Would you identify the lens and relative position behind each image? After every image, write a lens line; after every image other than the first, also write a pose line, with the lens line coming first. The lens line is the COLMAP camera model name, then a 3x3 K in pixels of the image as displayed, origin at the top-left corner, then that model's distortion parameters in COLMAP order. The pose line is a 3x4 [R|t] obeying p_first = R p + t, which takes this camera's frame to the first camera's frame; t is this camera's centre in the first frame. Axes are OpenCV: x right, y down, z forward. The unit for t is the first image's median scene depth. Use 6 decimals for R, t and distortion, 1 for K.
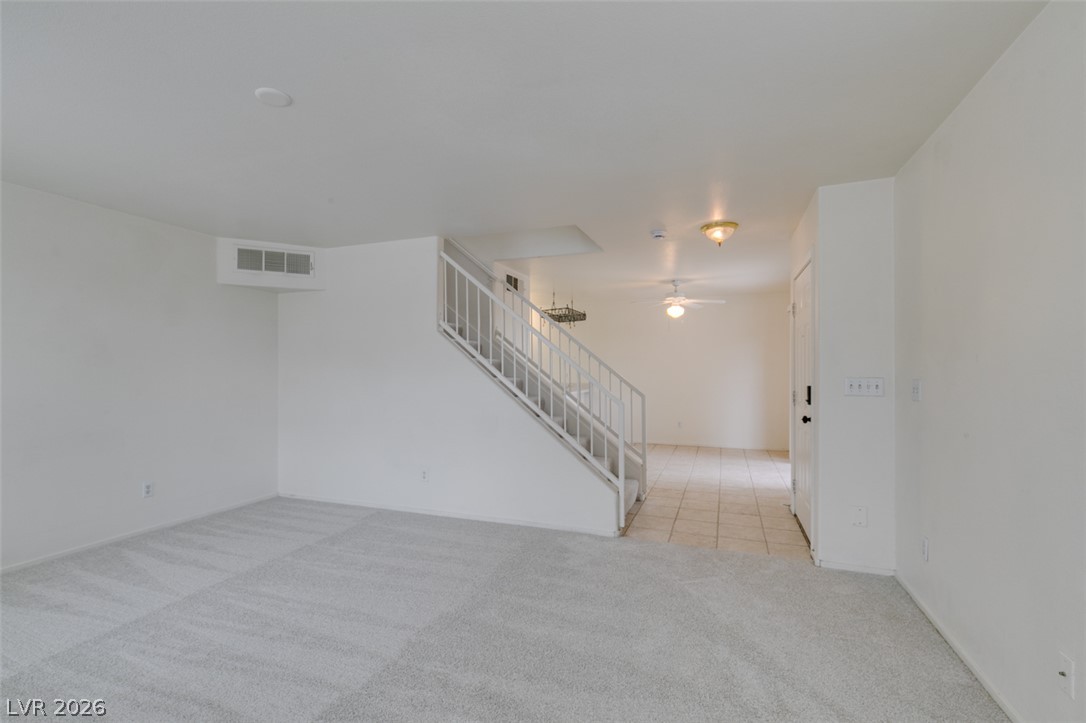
lens RADIAL K [[488.1, 0, 535.0], [0, 488.1, 364.3], [0, 0, 1]] dist [0.003019, 0.000174]
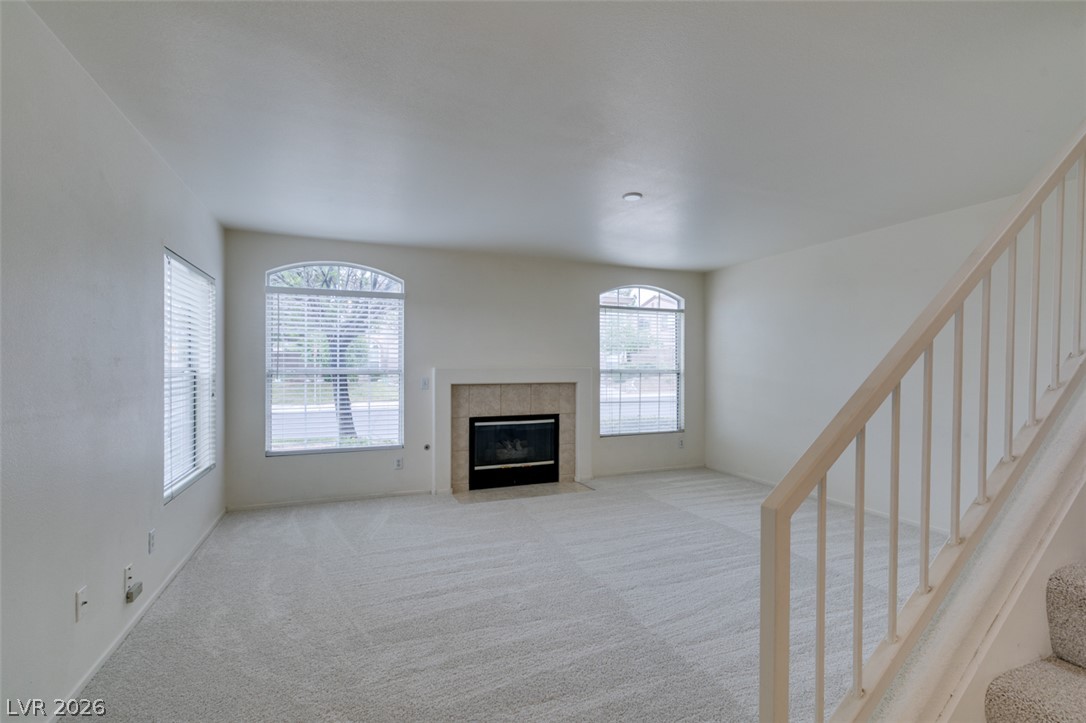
lens RADIAL K [[488.1, 0, 542.1], [0, 488.1, 364.0], [0, 0, 1]] dist [0.003019, 0.000174]
pose [[-0.724336, -0.000062, -0.689447, 0.420014], [0.005458, 0.999968, -0.005824, 0.004467], [0.689425, -0.007981, -0.724313, 1.048214]]
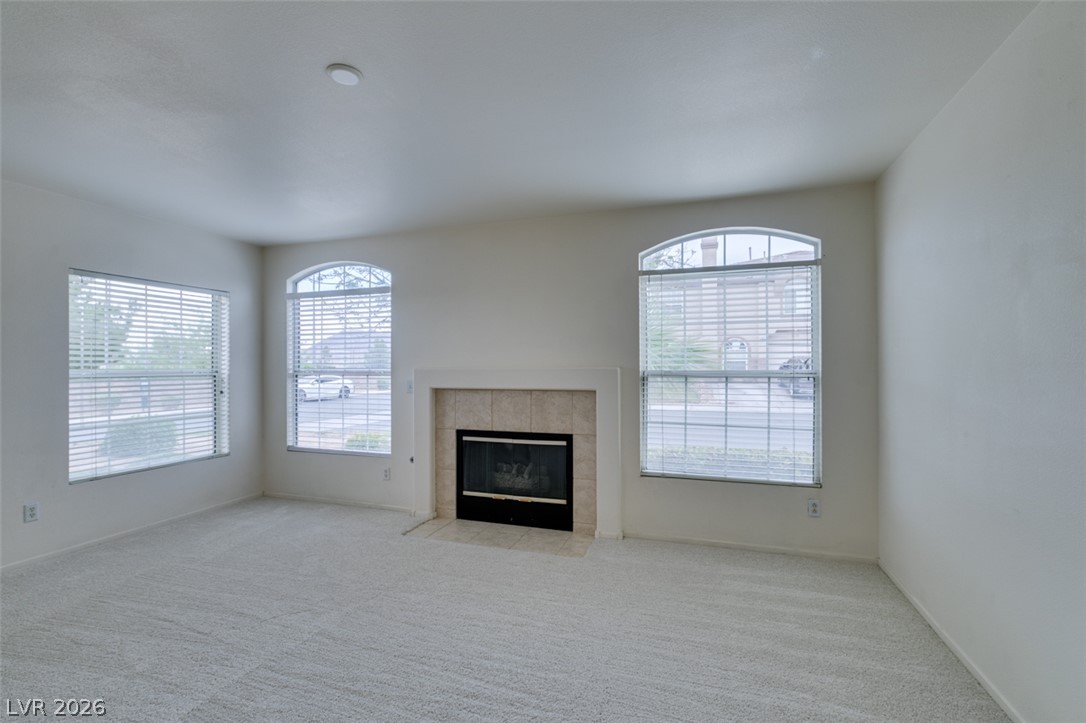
lens RADIAL K [[488.1, 0, 543.1], [0, 488.1, 358.6], [0, 0, 1]] dist [0.003019, 0.000174]
pose [[-0.999146, 0.007122, -0.040707, -0.472704], [0.008054, 0.999708, -0.022785, 0.009535], [0.040533, -0.023093, -0.998911, 1.046699]]
